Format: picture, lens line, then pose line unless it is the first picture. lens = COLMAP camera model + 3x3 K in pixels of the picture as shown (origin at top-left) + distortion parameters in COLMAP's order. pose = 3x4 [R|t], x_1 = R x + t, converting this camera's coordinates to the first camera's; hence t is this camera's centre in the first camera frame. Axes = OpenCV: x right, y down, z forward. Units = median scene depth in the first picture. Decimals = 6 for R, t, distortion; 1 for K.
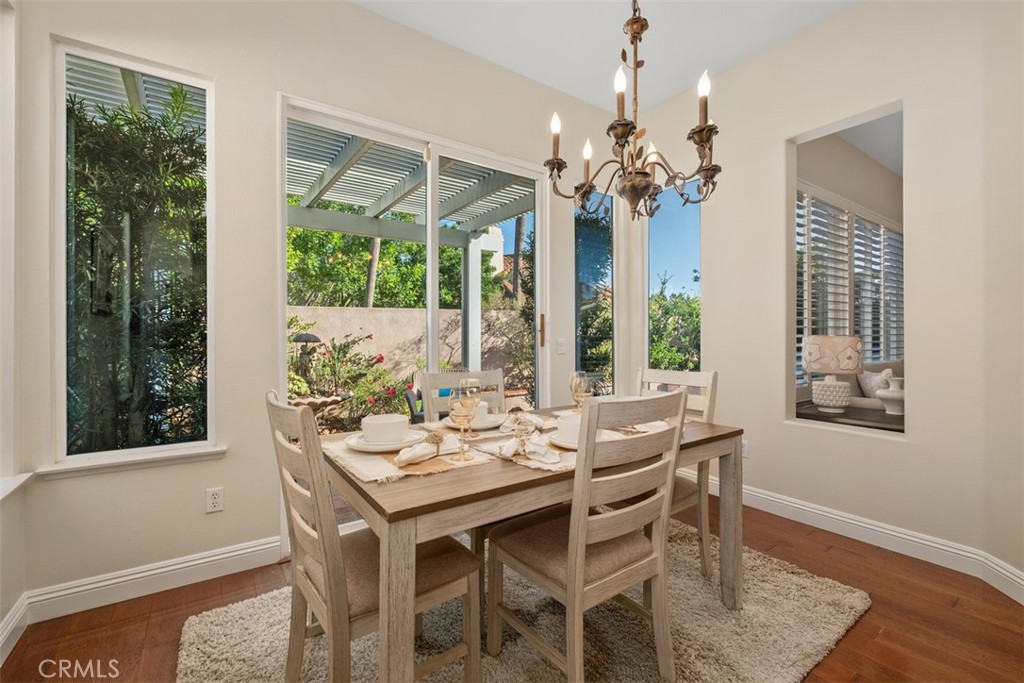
lens RADIAL K [[442.8, 0, 499.3], [0, 442.8, 336.1], [0, 0, 1]] dist [0.001470, 0.000220]
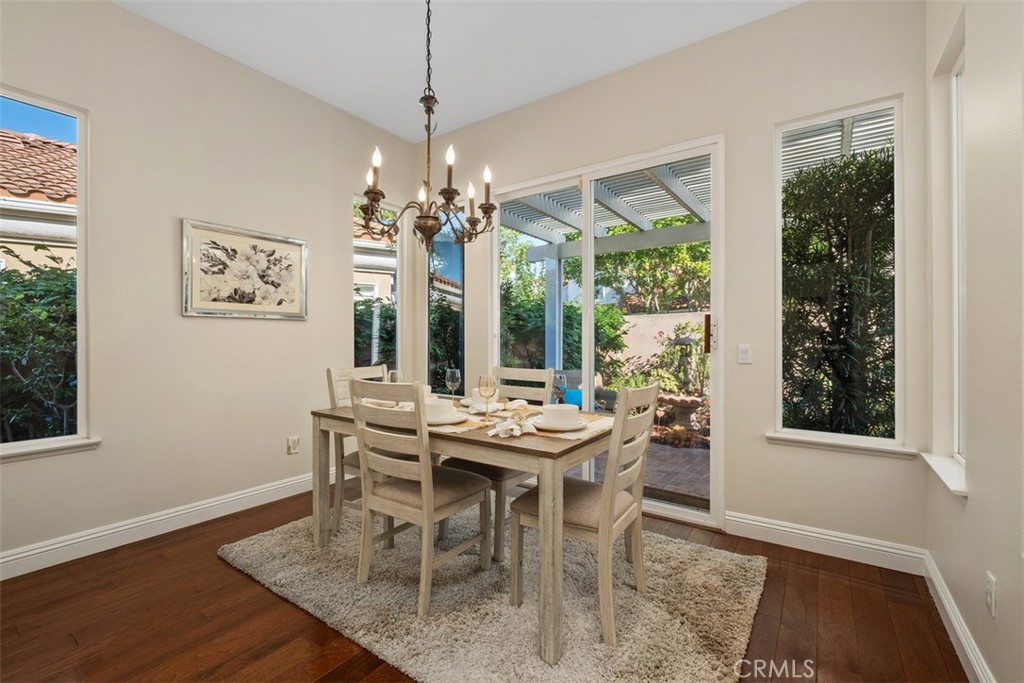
lens RADIAL K [[440.5, 0, 507.7], [0, 440.5, 341.3], [0, 0, 1]] dist [-0.001865, -0.000348]
pose [[0.369720, 0.002598, -0.929140, 0.340083], [0.000012, 0.999996, 0.002801, 0.000411], [0.929143, -0.001047, 0.369718, 0.153669]]
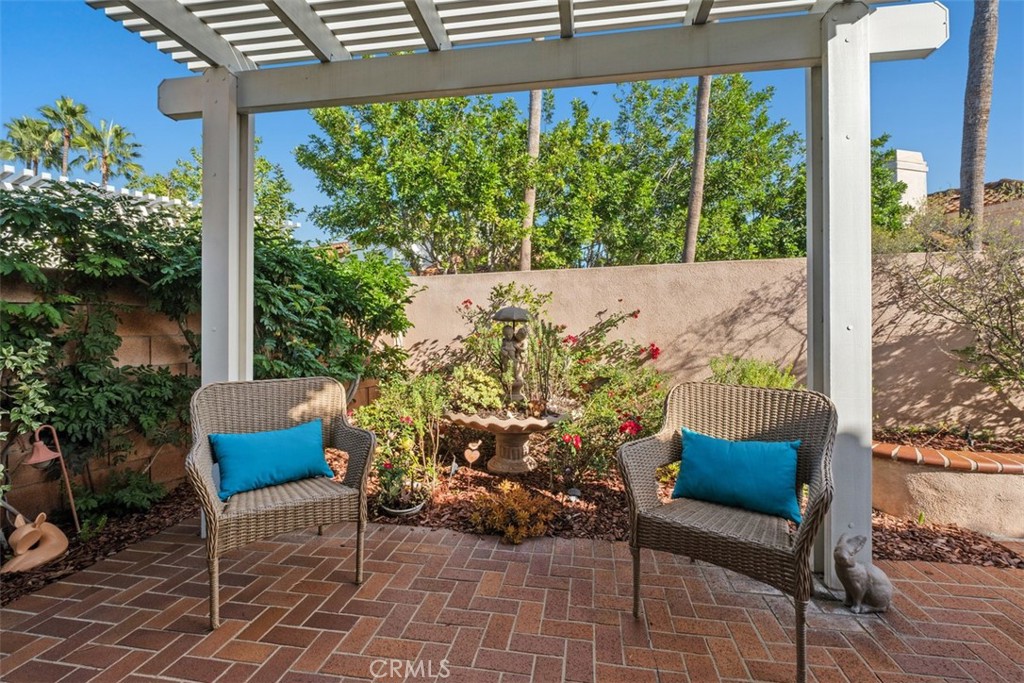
lens RADIAL K [[447.7, 0, 511.4], [0, 447.7, 319.3], [0, 0, 1]] dist [0.000835, 0.000267]
pose [[0.741973, -0.005853, -0.670404, -0.013353], [0.001429, 0.999973, -0.007149, 0.012518], [0.670428, 0.004346, 0.741962, 0.438470]]
